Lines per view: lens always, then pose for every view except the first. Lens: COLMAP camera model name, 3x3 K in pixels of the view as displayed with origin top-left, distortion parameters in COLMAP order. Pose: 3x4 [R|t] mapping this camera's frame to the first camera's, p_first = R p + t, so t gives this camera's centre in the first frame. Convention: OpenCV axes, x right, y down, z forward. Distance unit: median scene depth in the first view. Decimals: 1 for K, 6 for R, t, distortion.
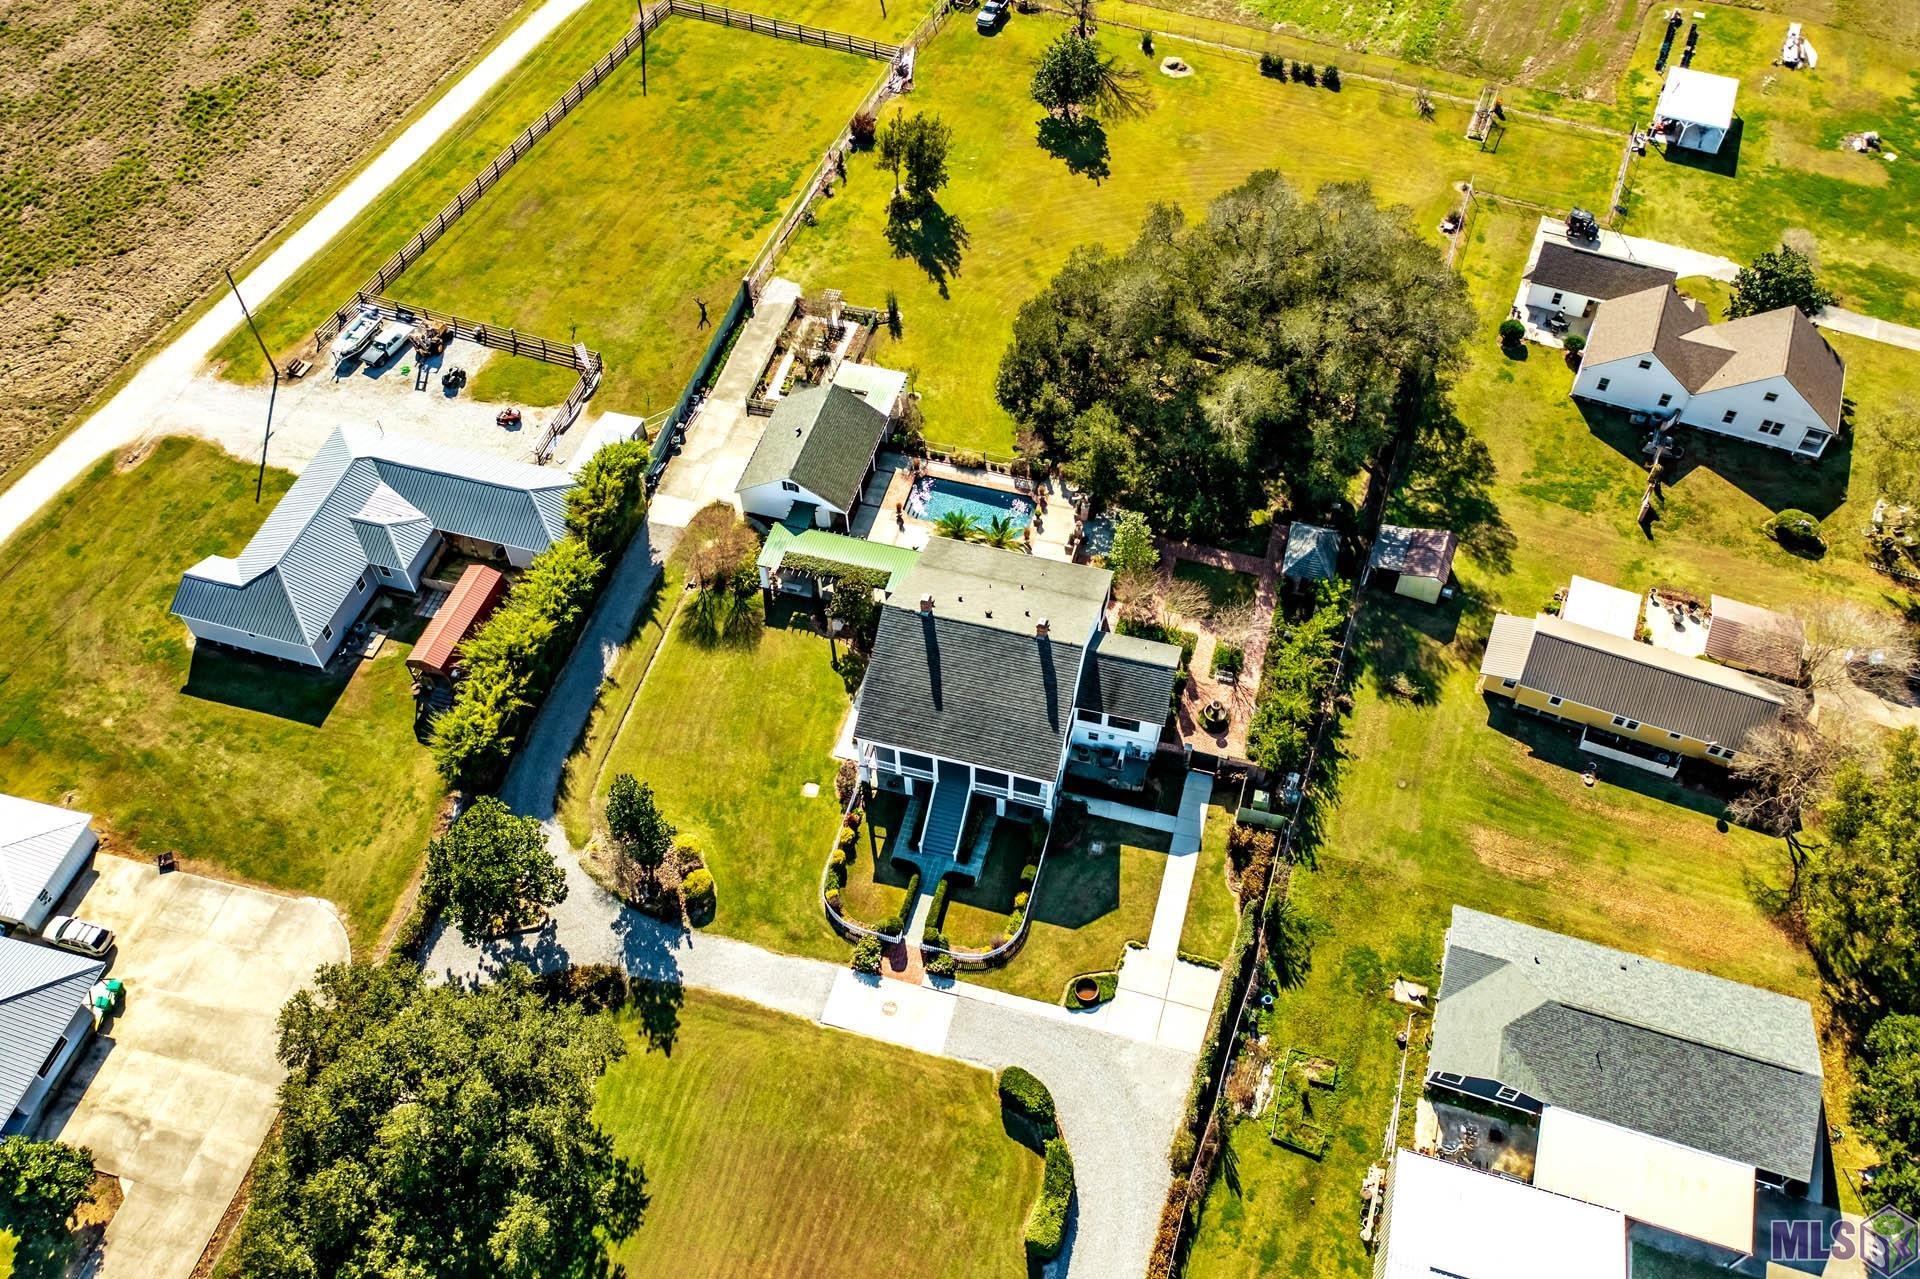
lens RADIAL K [[1514.1, 0, 955.2], [0, 1514.1, 632.9], [0, 0, 1]] dist [-0.000123, 0.013320]
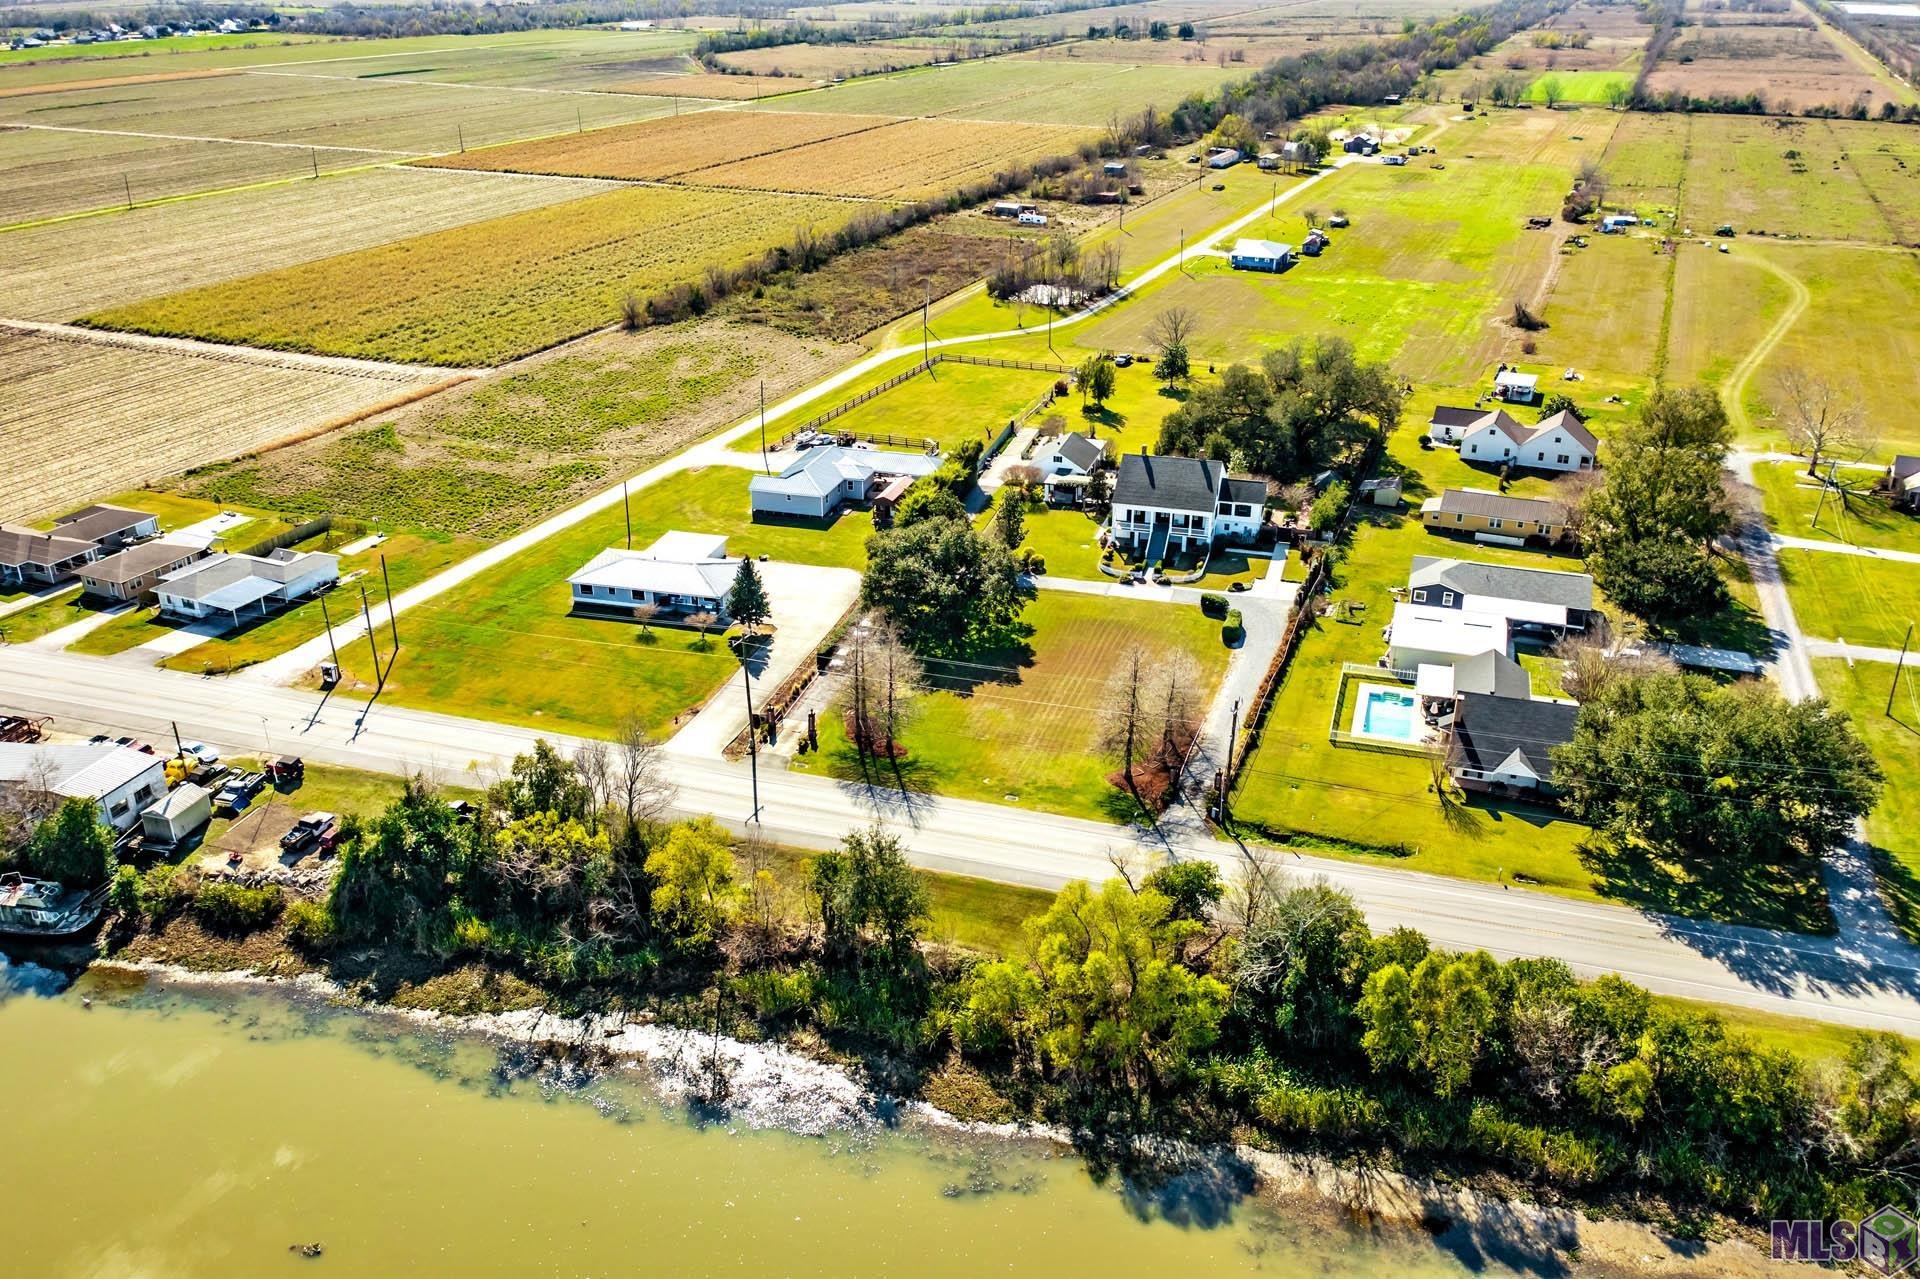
lens RADIAL K [[1514.1, 0, 955.2], [0, 1514.1, 632.9], [0, 0, 1]] dist [-0.000123, 0.013320]
pose [[0.999846, 0.017119, -0.003905, -0.270181], [-0.017002, 0.888324, -0.458903, 1.176478], [-0.004387, 0.458898, 0.888478, -0.738407]]
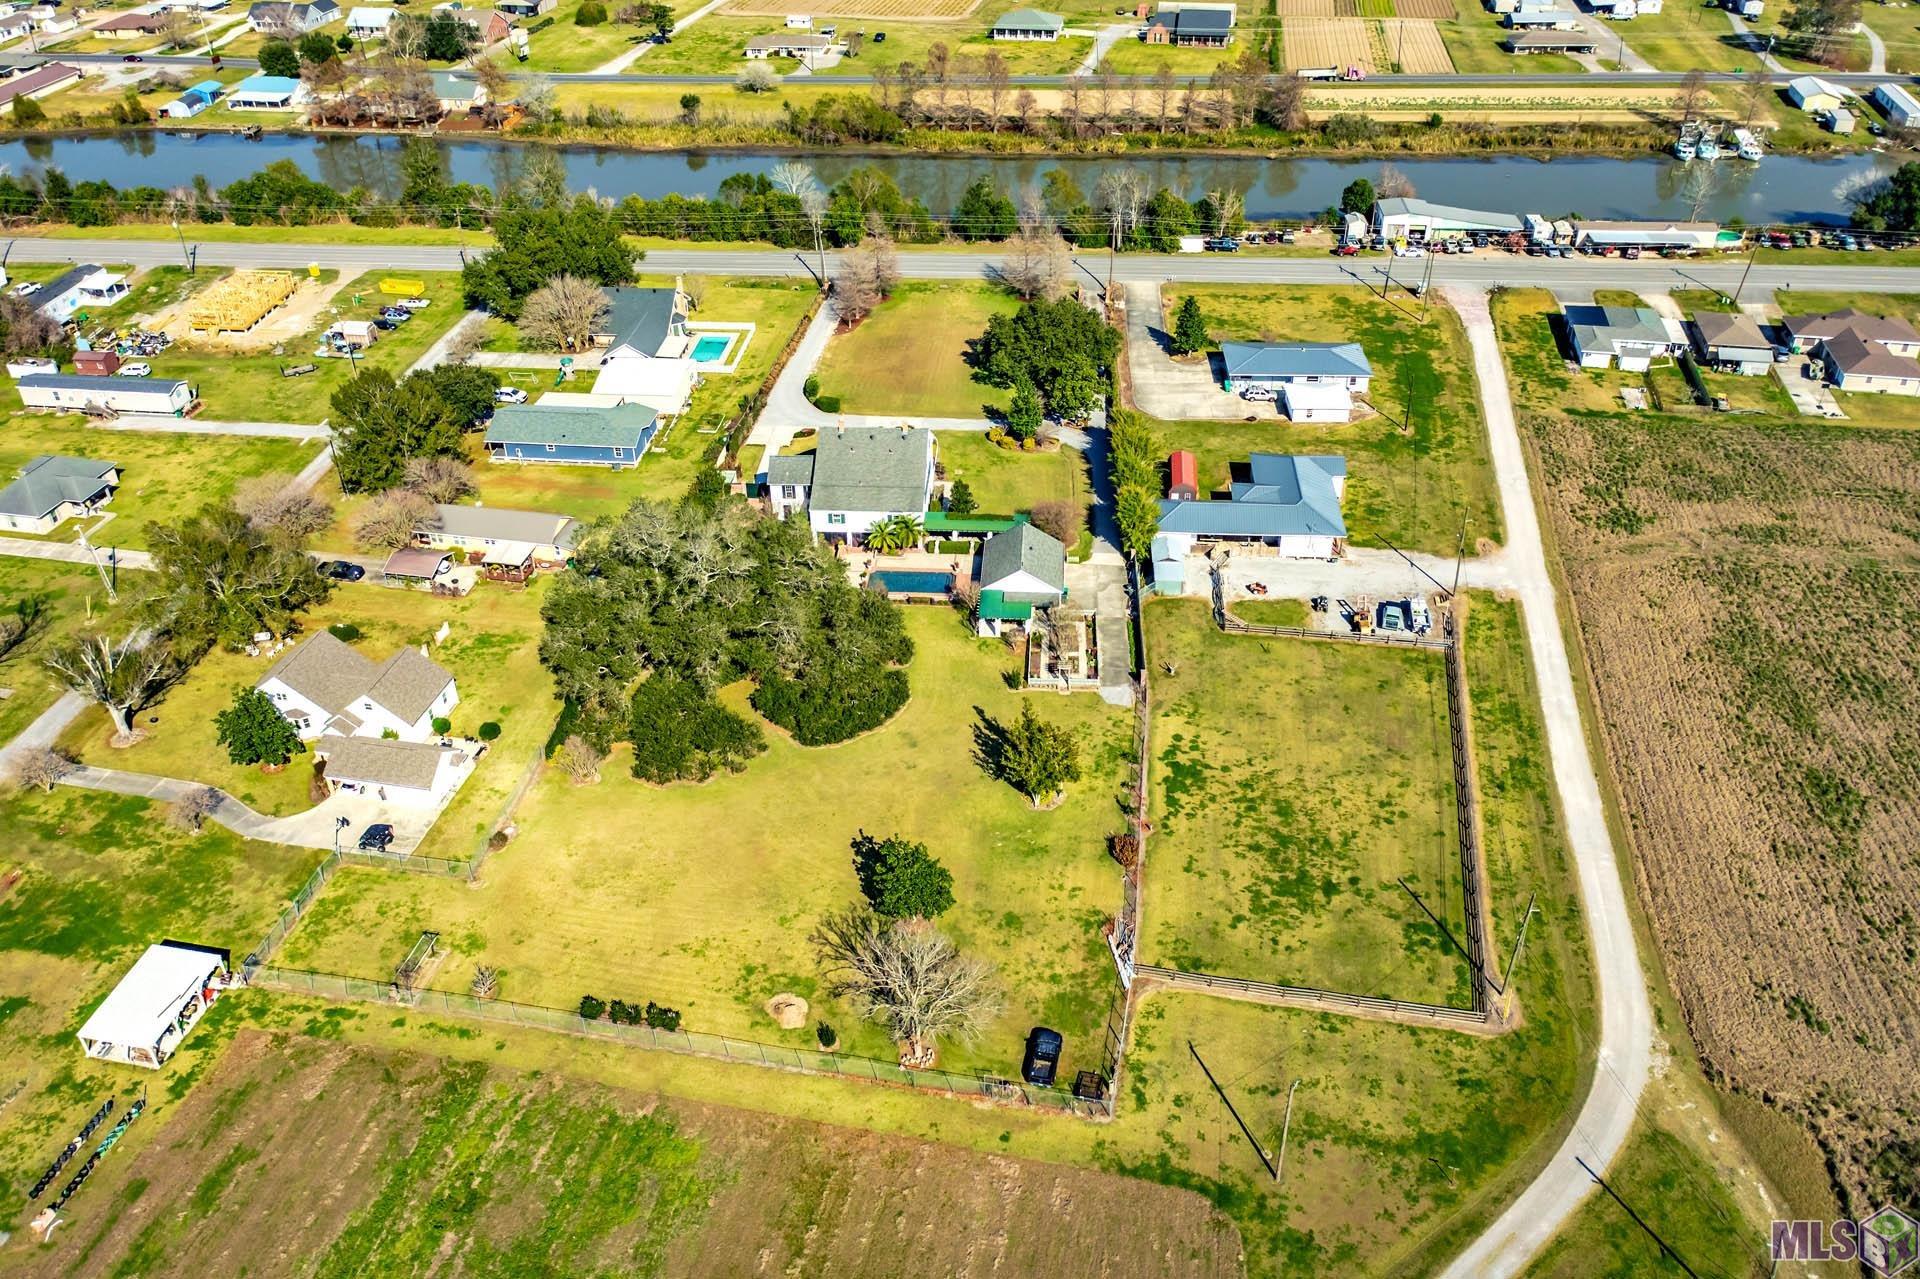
lens RADIAL K [[1514.1, 0, 955.2], [0, 1514.1, 632.9], [0, 0, 1]] dist [-0.000123, 0.013320]
pose [[-0.977851, 0.138935, -0.156536, 0.249373], [-0.147206, 0.075130, 0.986248, -1.863738], [0.148785, 0.987447, -0.053014, 1.375342]]
